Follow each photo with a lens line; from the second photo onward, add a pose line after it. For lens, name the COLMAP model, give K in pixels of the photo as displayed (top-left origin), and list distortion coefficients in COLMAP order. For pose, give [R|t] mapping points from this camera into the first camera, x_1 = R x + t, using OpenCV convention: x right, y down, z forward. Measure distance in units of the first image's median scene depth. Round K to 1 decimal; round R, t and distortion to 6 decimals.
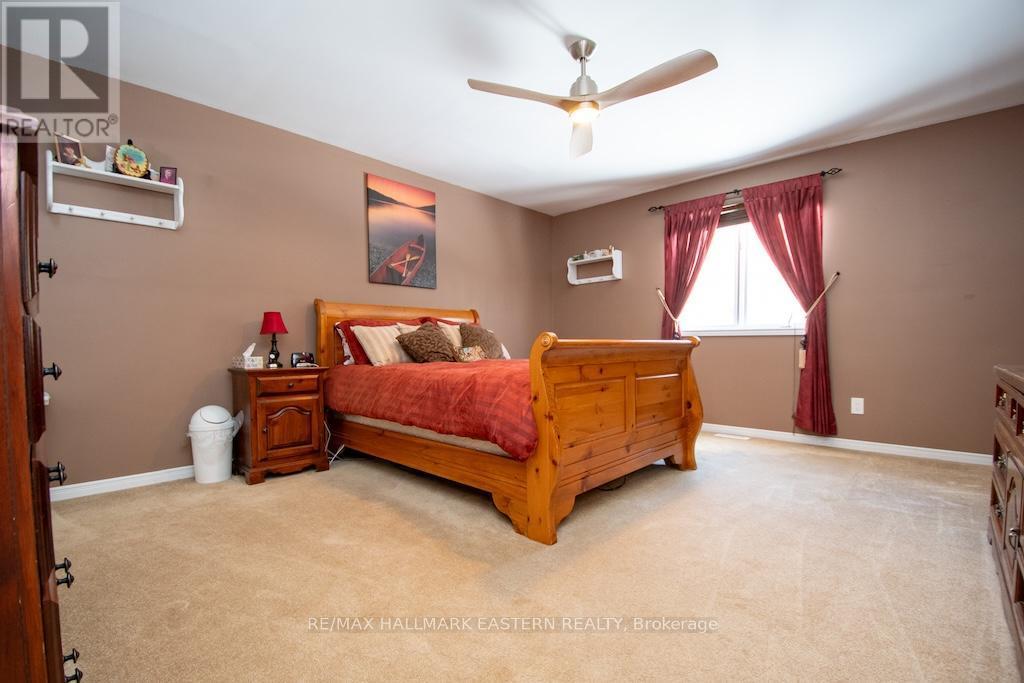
lens RADIAL K [[448.1, 0, 507.2], [0, 448.1, 359.2], [0, 0, 1]] dist [0.019700, -0.028204]
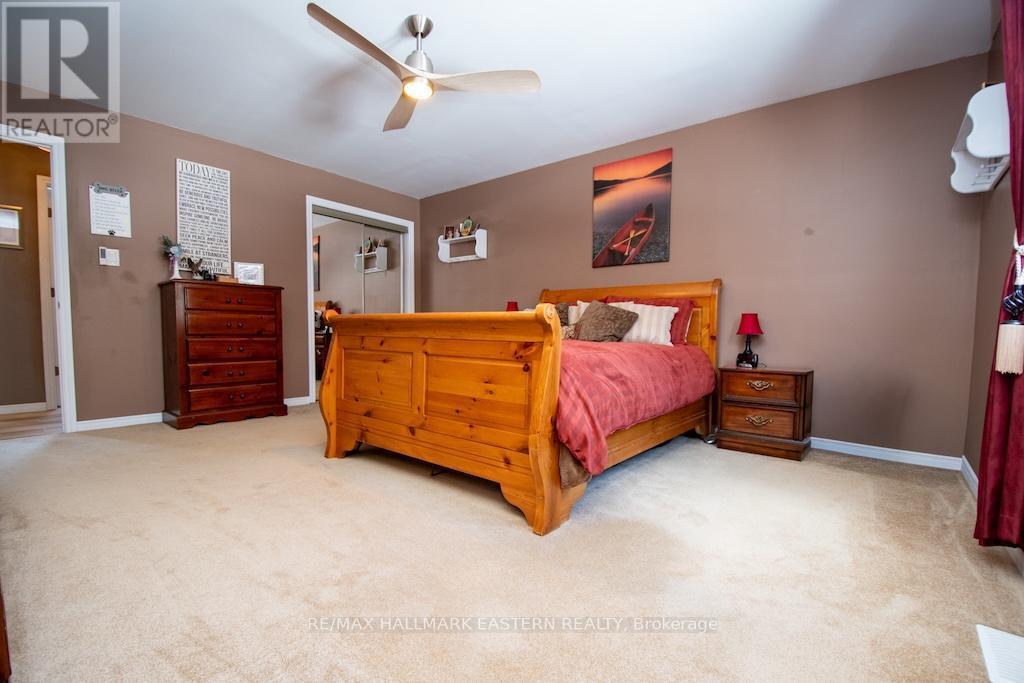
lens RADIAL K [[475.2, 0, 512.0], [0, 475.2, 341.5], [0, 0, 1]] dist [0.023747, -0.034687]
pose [[0.067981, 0.027090, -0.997319, 1.249283], [-0.046401, 0.998635, 0.023963, -0.018891], [0.996607, 0.044648, 0.069145, 1.110232]]
